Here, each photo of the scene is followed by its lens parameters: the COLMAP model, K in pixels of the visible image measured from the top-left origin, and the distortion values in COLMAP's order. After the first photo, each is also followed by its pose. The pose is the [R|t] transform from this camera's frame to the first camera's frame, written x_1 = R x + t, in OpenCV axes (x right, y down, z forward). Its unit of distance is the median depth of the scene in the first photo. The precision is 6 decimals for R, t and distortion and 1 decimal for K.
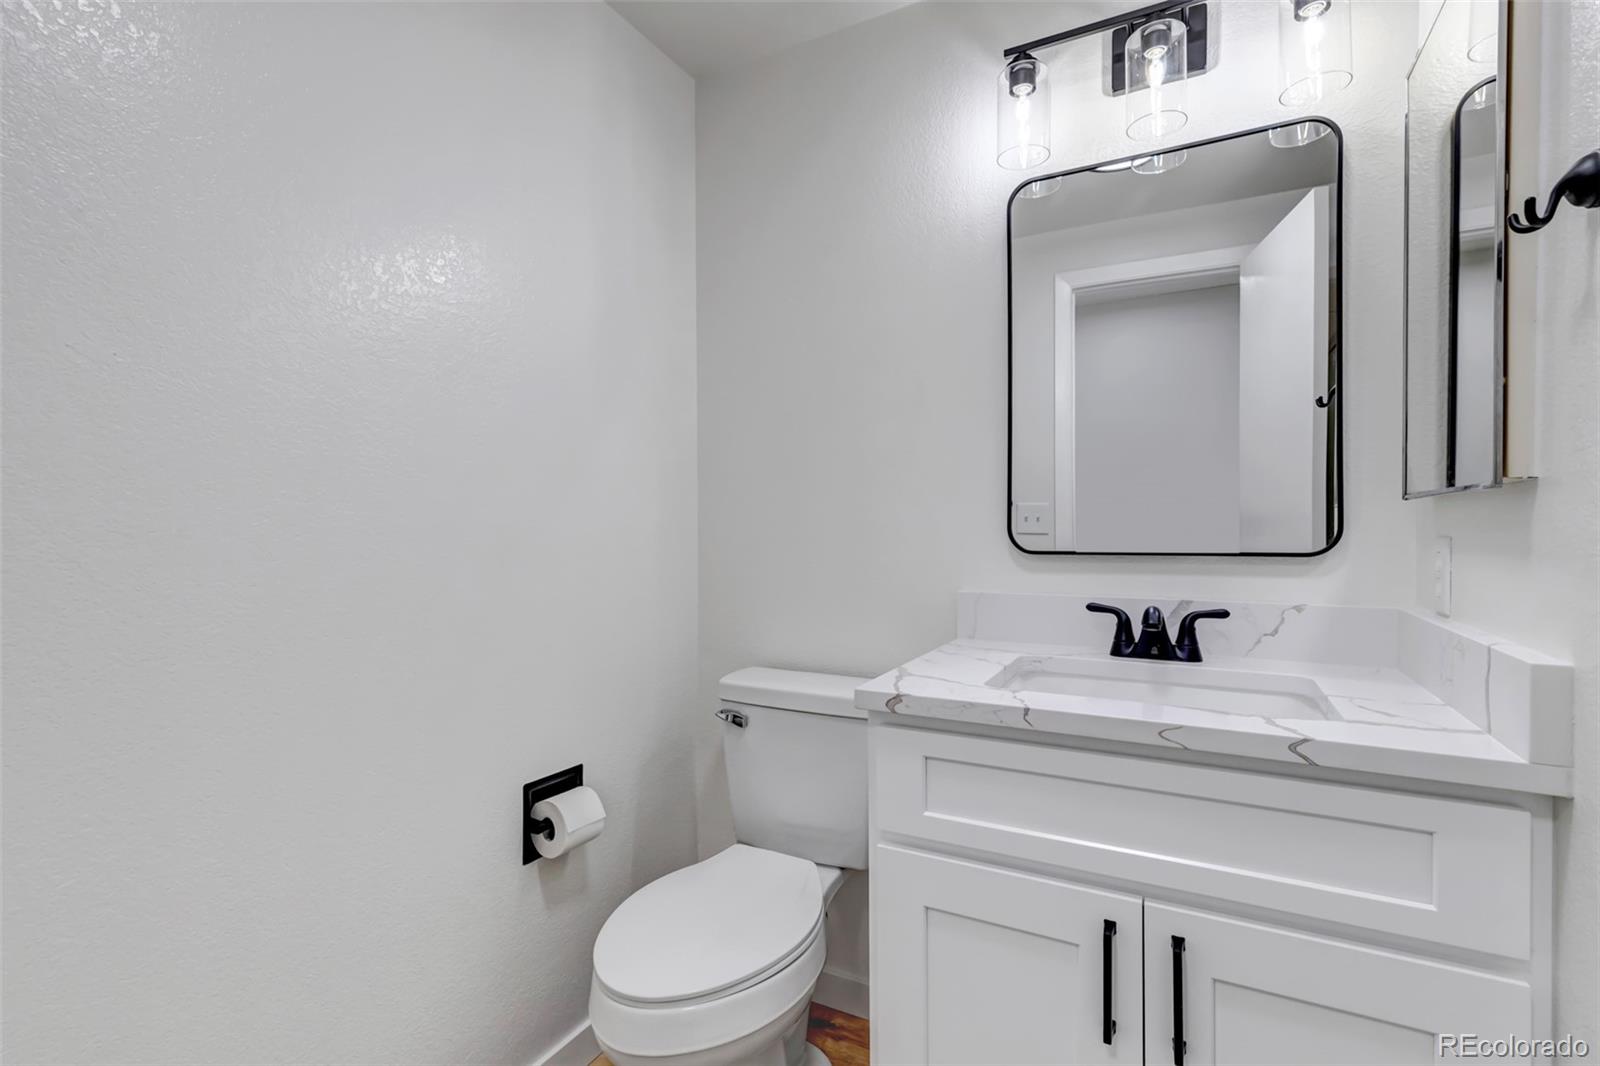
lens RADIAL K [[731.3, 0, 798.4], [0, 731.3, 534.4], [0, 0, 1]] dist [0.003231, -0.000118]
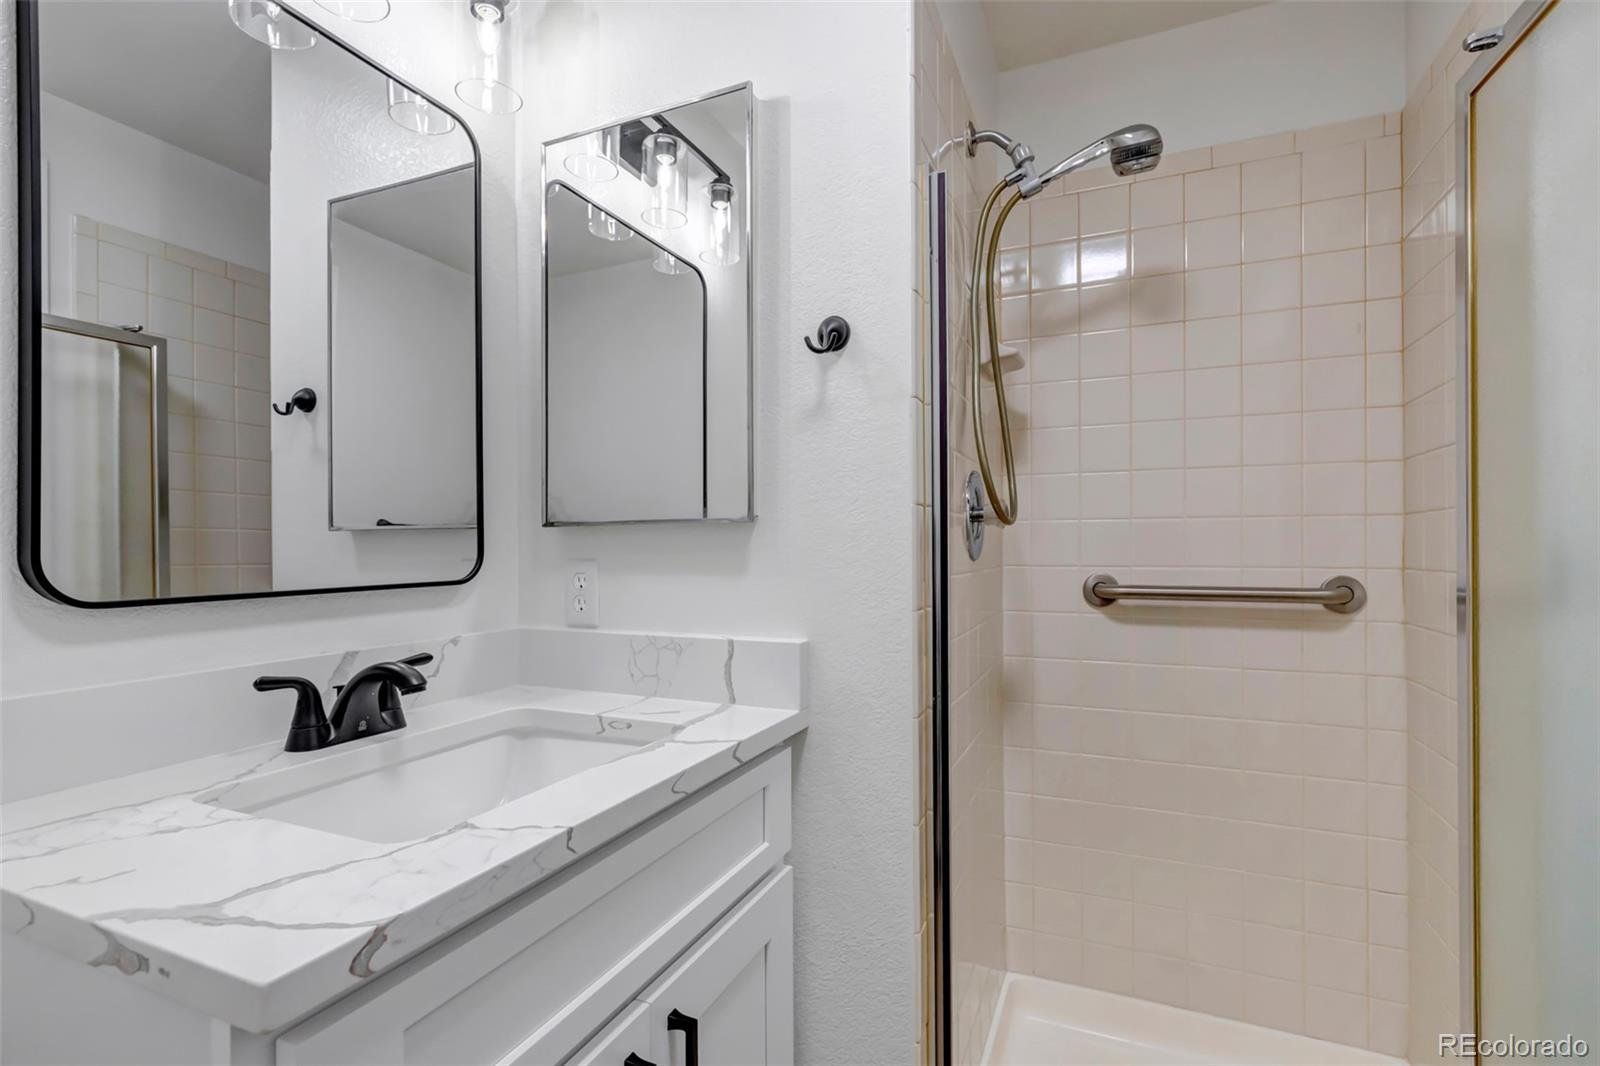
lens RADIAL K [[731.3, 0, 804.0], [0, 731.3, 544.3], [0, 0, 1]] dist [0.003231, -0.000118]
pose [[-0.068222, 0.012810, 0.997588, -0.260824], [0.019311, 0.999747, -0.011517, -0.001805], [-0.997483, 0.018479, -0.068452, 0.621193]]
